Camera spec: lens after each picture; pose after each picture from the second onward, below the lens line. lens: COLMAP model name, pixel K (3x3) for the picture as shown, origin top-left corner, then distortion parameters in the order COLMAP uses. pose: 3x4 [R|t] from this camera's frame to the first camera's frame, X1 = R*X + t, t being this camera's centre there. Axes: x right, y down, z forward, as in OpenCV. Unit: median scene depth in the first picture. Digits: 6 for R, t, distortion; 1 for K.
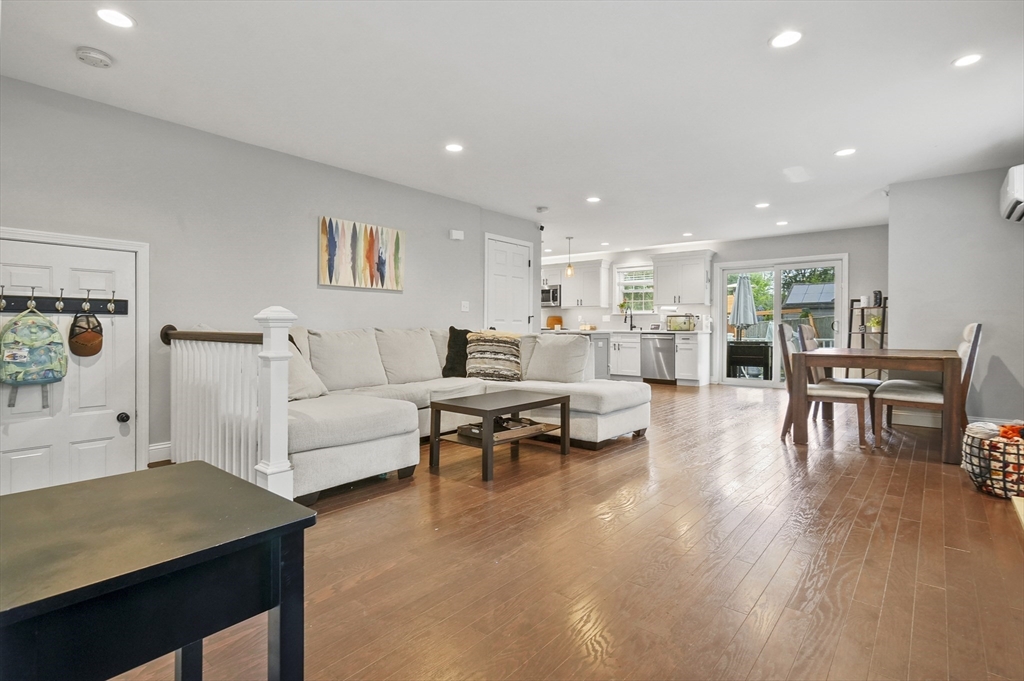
lens RADIAL K [[503.2, 0, 514.0], [0, 503.2, 332.8], [0, 0, 1]] dist [0.020295, 0.000485]
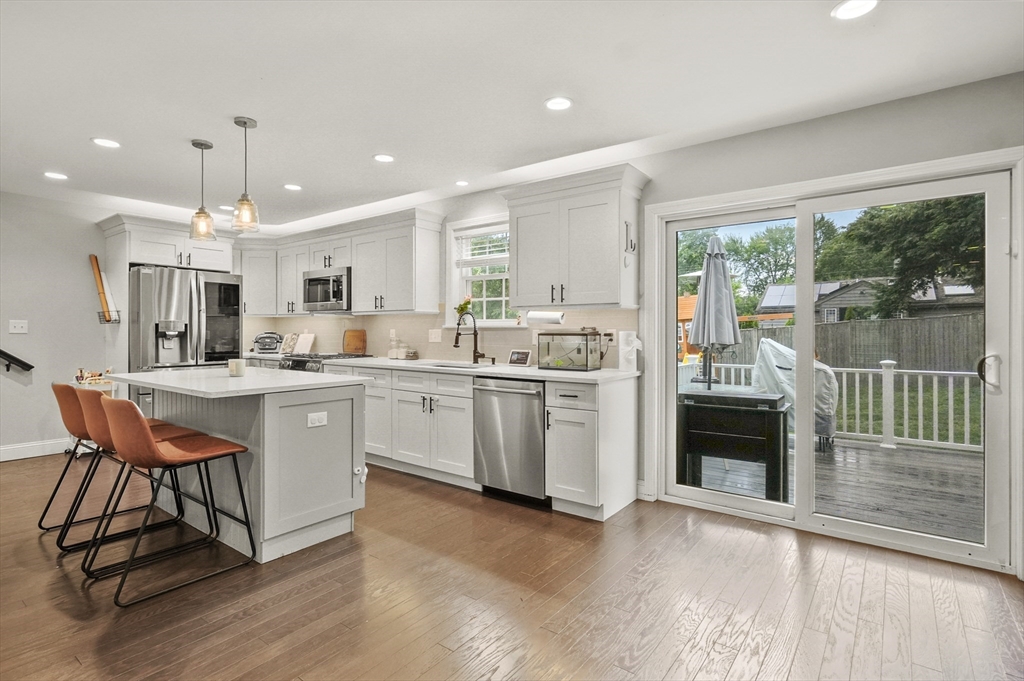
lens RADIAL K [[509.4, 0, 515.4], [0, 509.4, 335.2], [0, 0, 1]] dist [0.008559, 0.001207]
pose [[0.998470, -0.003669, 0.055181, 0.261418], [0.003836, 0.999988, -0.002921, -0.030879], [-0.055169, 0.003128, 0.998472, 0.578976]]
